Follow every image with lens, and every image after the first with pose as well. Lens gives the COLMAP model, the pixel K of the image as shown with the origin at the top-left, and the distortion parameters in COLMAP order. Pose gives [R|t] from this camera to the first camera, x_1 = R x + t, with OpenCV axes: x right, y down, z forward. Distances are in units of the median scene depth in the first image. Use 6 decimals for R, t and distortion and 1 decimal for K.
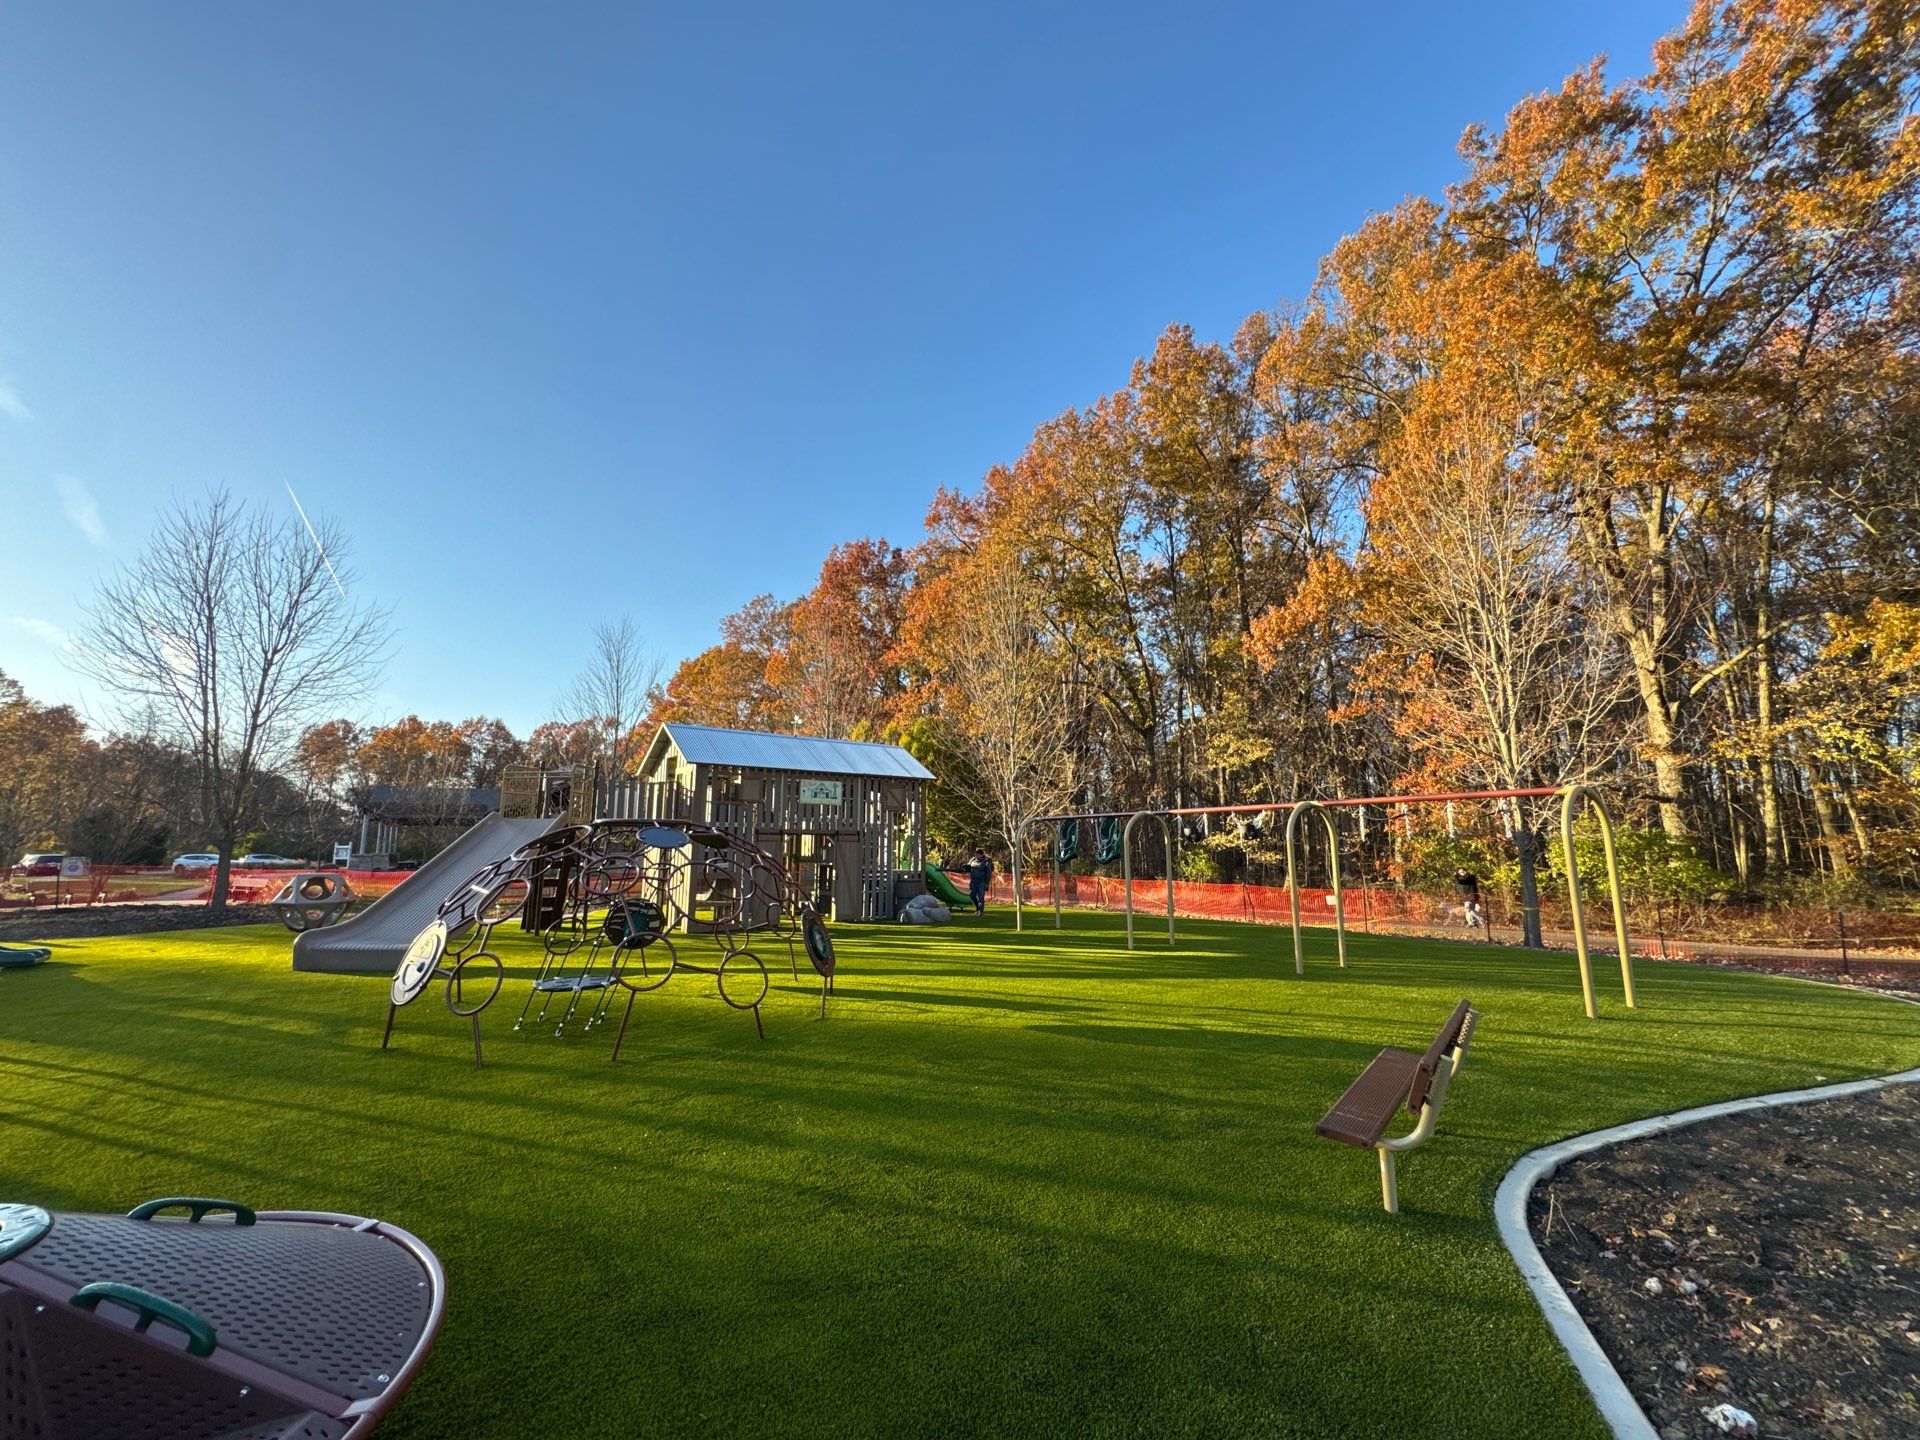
lens RADIAL K [[762.1, 0, 958.7], [0, 762.1, 721.9], [0, 0, 1]] dist [-0.003950, 0.000316]
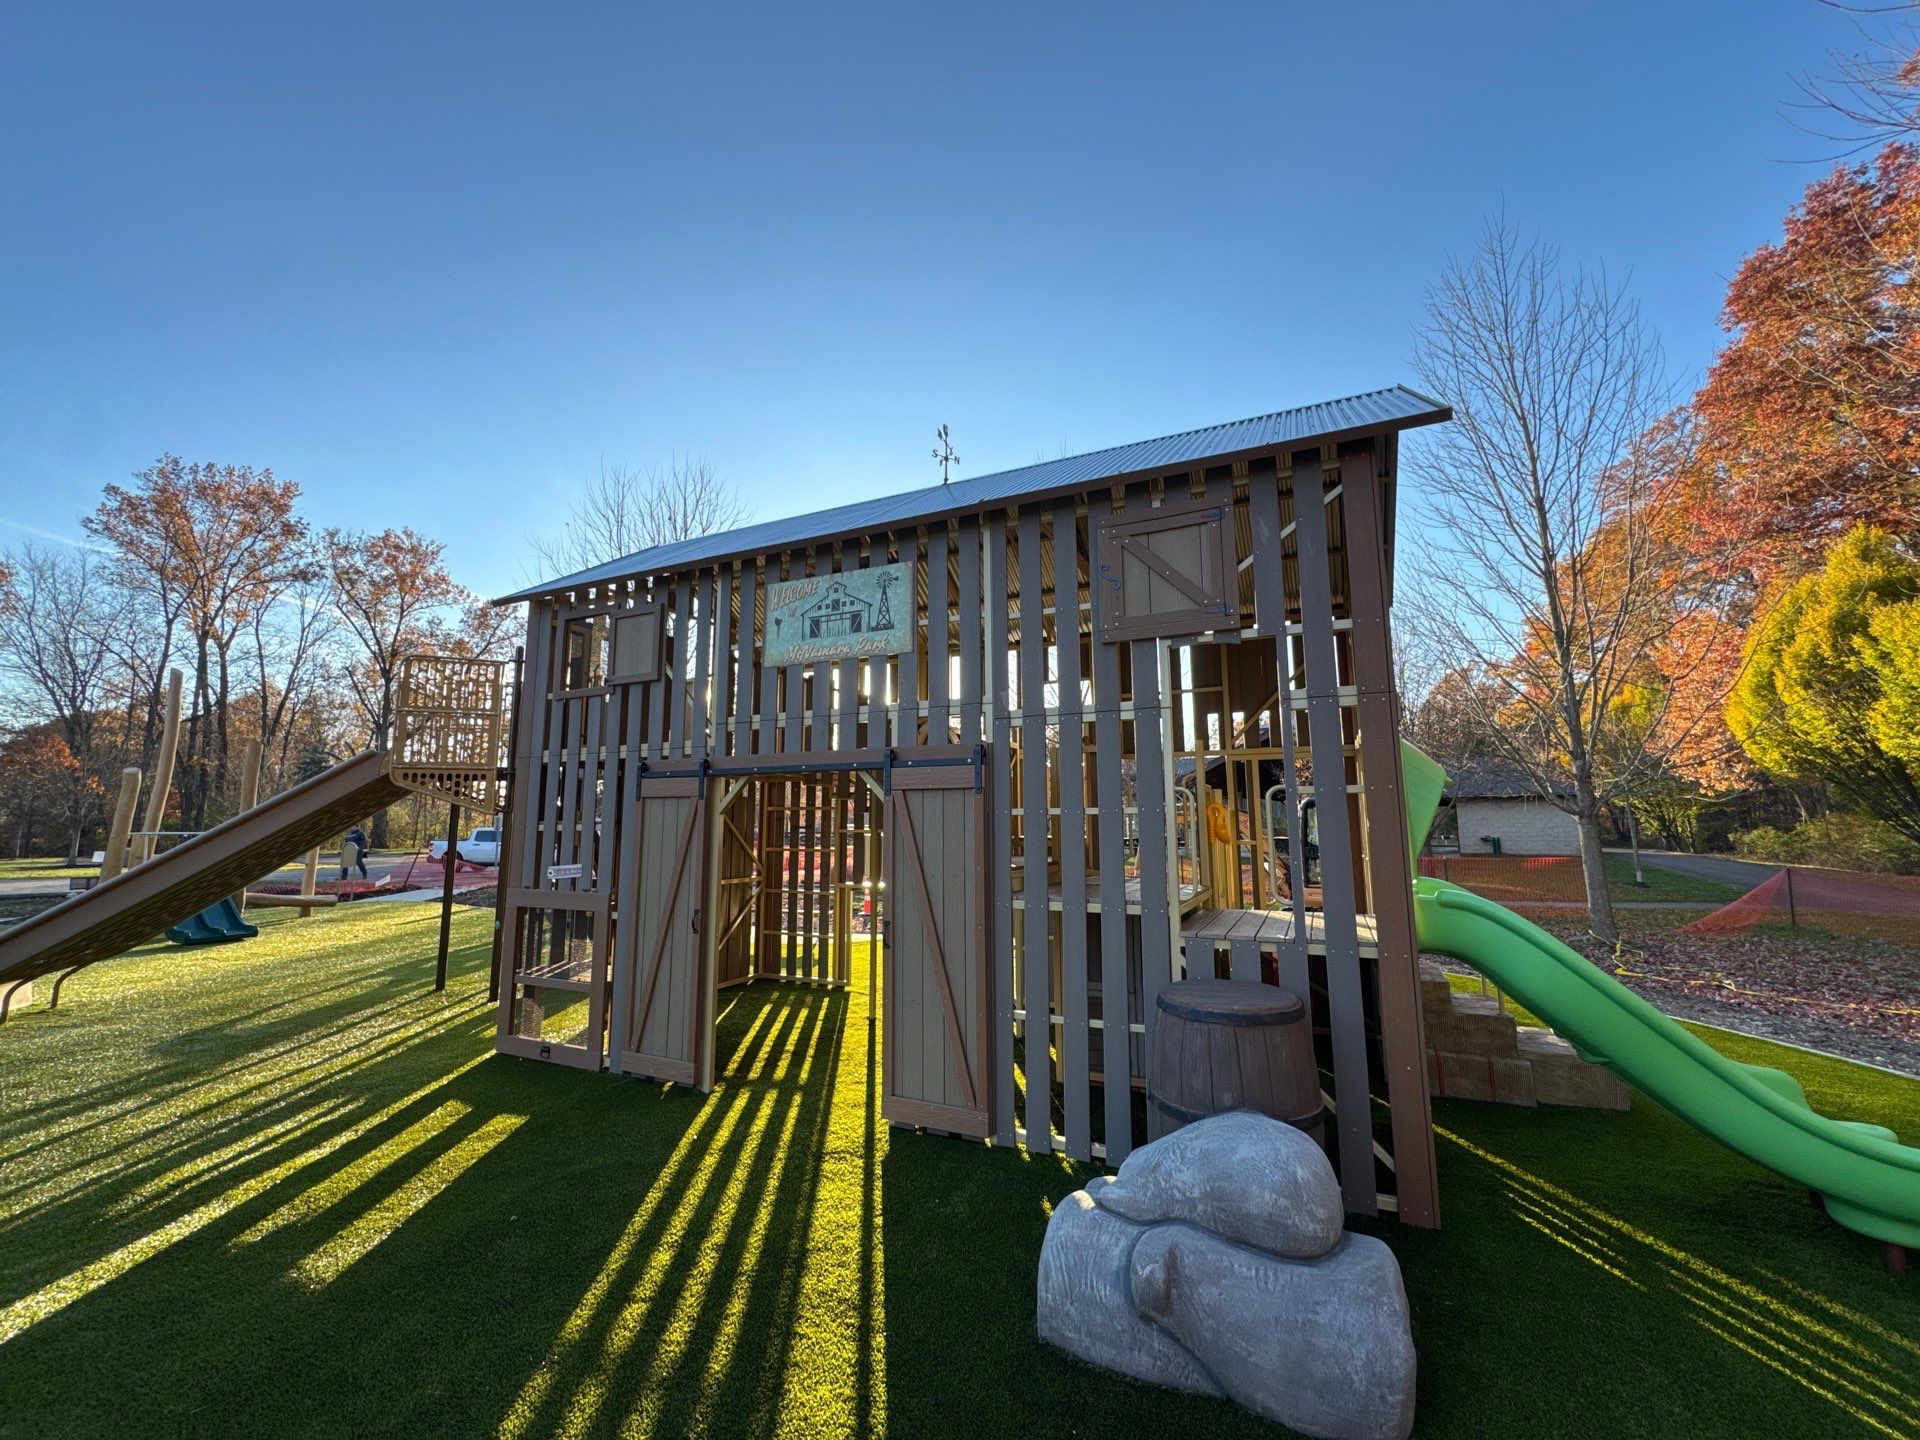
lens RADIAL K [[762.1, 0, 957.3], [0, 762.1, 717.9], [0, 0, 1]] dist [-0.003950, 0.000316]
pose [[0.428923, -0.126897, -0.894384, 0.036689], [0.150085, 0.986334, -0.067966, 0.074294], [0.890786, -0.105081, 0.442106, 0.442903]]
